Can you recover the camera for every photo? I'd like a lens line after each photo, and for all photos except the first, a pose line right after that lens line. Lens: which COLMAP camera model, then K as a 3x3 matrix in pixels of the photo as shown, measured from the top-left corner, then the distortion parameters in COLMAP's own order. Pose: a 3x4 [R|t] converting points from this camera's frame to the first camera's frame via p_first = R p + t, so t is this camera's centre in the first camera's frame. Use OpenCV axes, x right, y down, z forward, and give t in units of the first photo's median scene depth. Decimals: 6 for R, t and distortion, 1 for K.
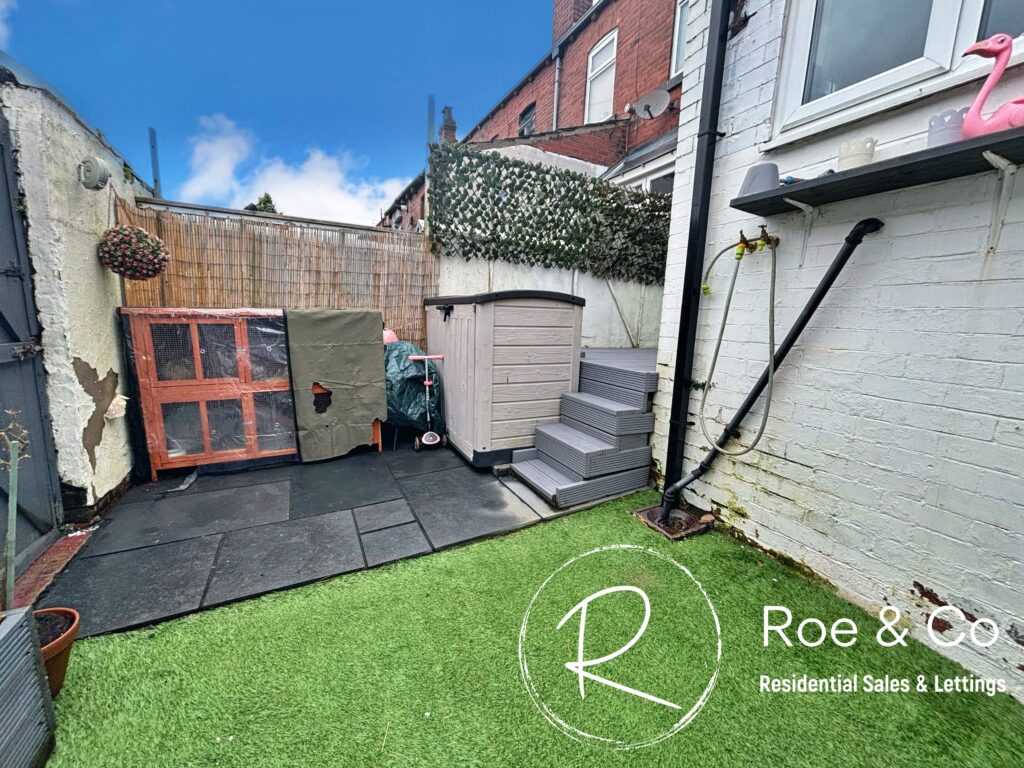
lens RADIAL K [[408.5, 0, 506.3], [0, 408.5, 387.1], [0, 0, 1]] dist [-0.007697, 0.001146]
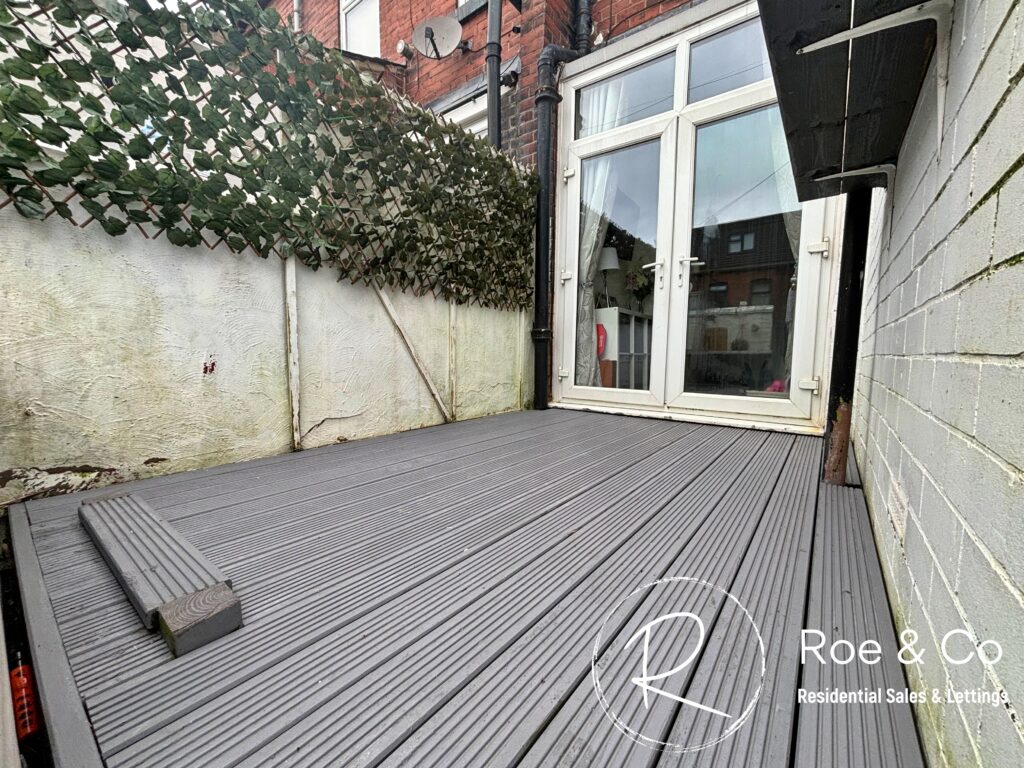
lens RADIAL K [[408.5, 0, 511.1], [0, 408.5, 387.5], [0, 0, 1]] dist [-0.007697, 0.001146]
pose [[0.890698, -0.075658, 0.448254, 0.175272], [0.105611, 0.993513, -0.042165, -0.123579], [-0.442157, 0.084897, 0.892911, 0.557746]]
